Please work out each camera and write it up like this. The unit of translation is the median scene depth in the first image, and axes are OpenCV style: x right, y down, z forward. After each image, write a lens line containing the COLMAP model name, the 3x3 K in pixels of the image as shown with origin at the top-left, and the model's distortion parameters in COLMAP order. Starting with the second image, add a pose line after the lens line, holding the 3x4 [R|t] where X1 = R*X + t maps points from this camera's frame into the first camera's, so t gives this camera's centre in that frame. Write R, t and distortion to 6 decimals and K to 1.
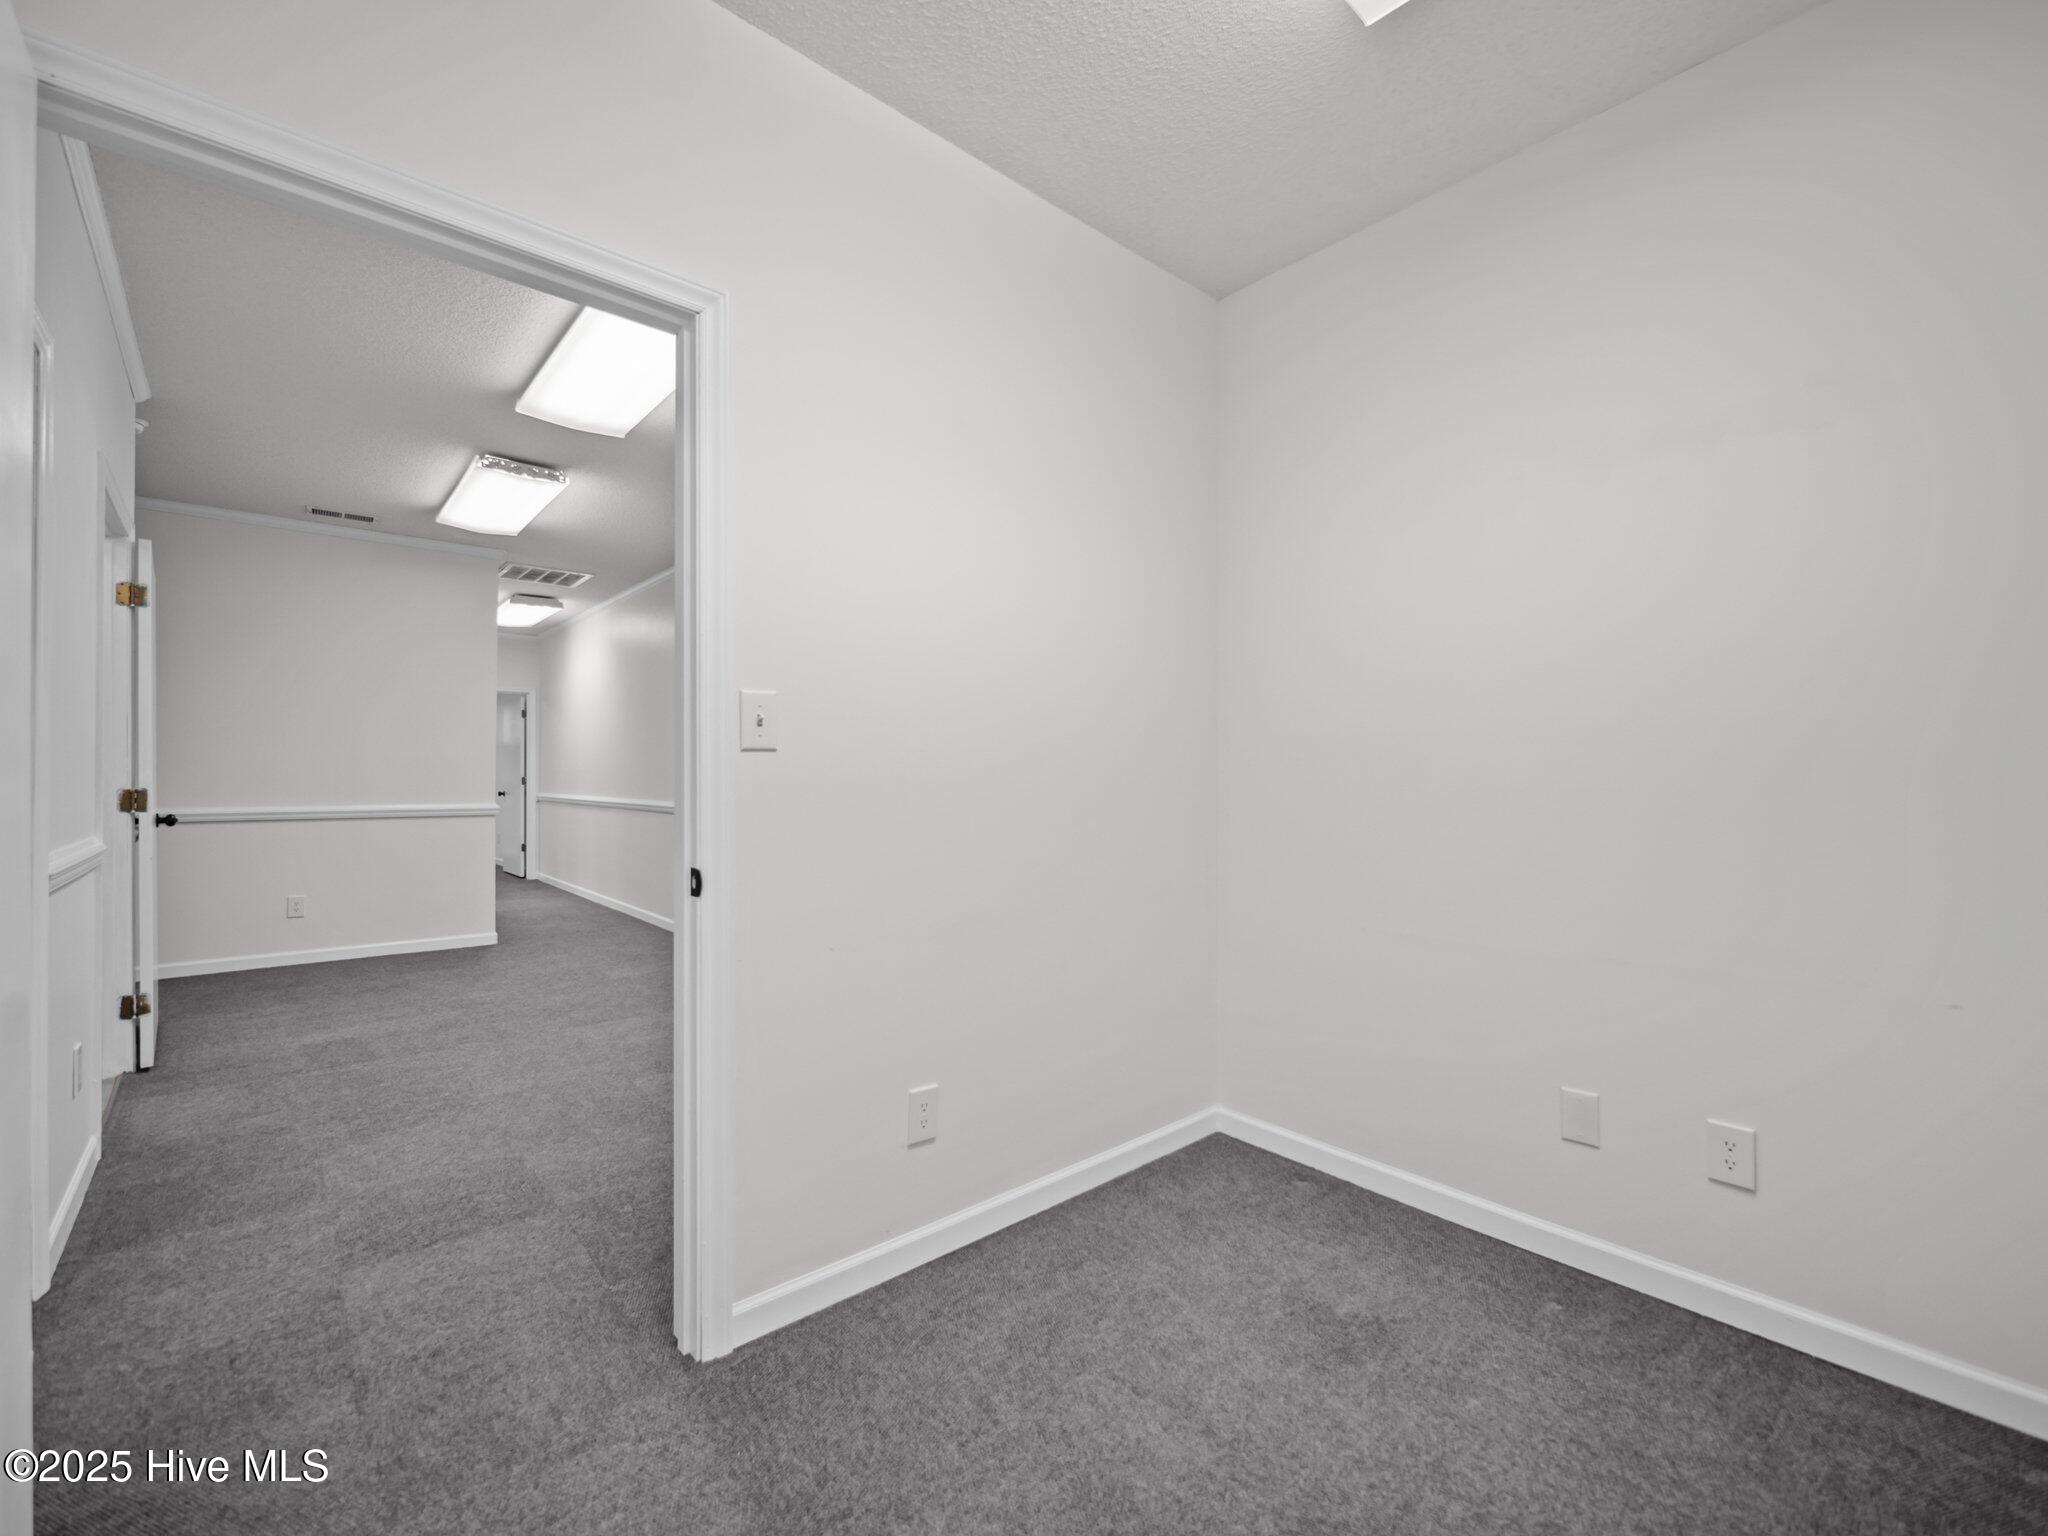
lens RADIAL K [[879.6, 0, 1010.0], [0, 879.6, 779.8], [0, 0, 1]] dist [-0.004657, 0.000135]
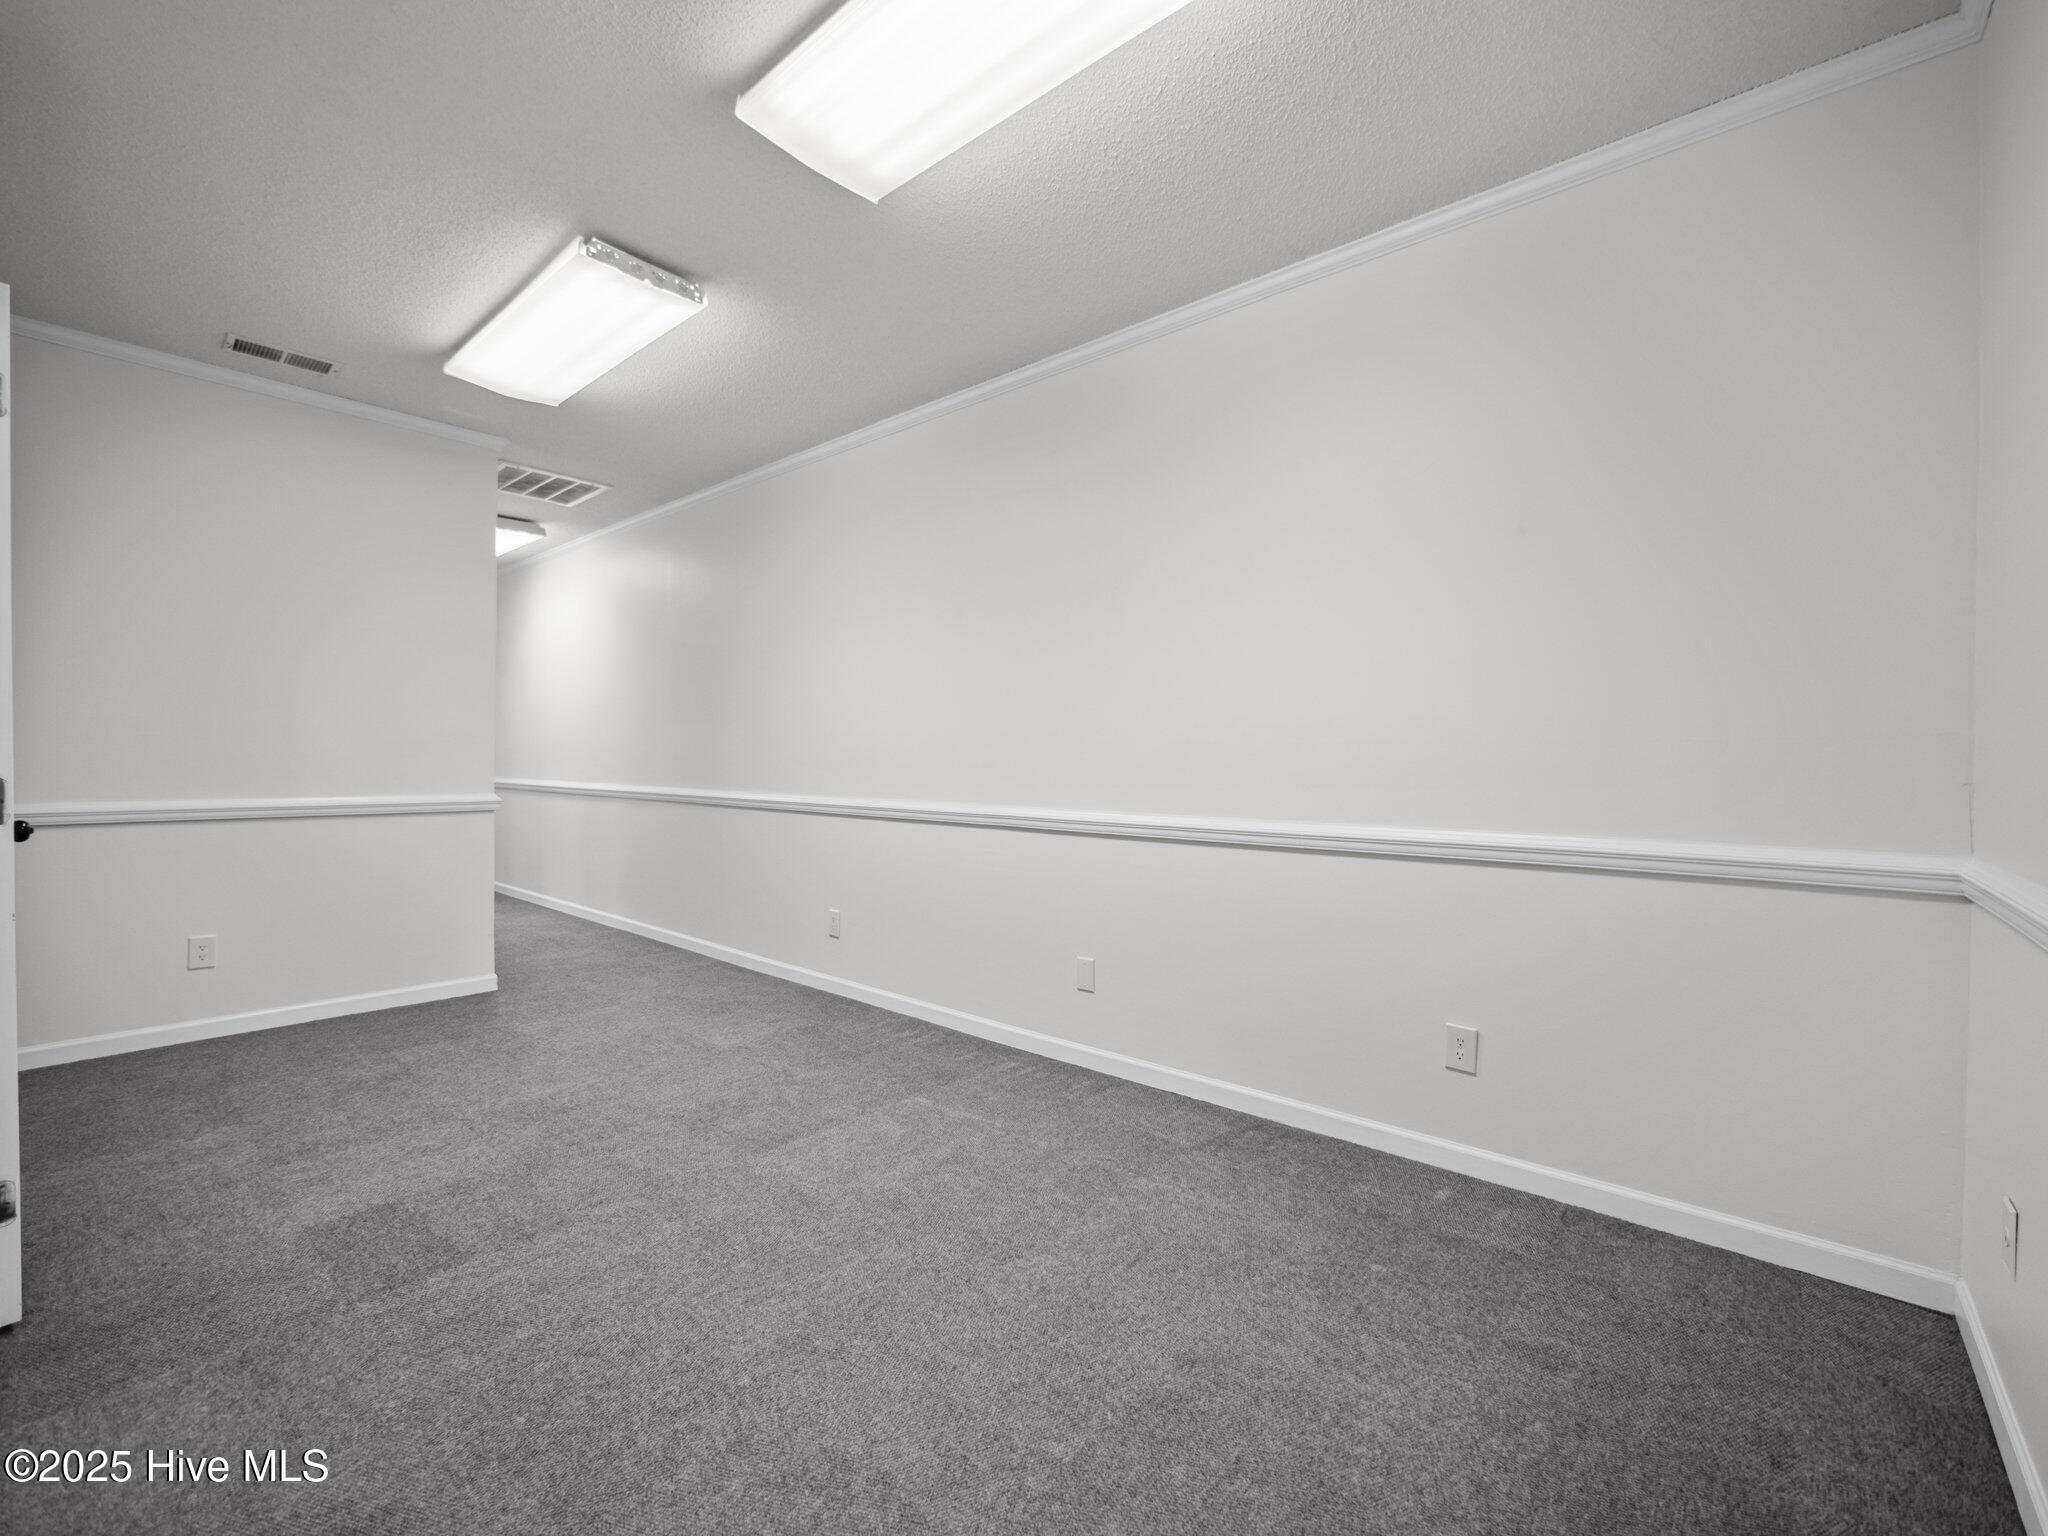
lens RADIAL K [[879.6, 0, 1013.3], [0, 879.6, 770.0], [0, 0, 1]] dist [-0.004657, 0.000135]
pose [[0.990685, 0.001289, 0.136170, -0.323241], [-0.002788, 0.999938, 0.010817, -0.001627], [-0.136148, -0.011096, 0.990626, 0.285624]]
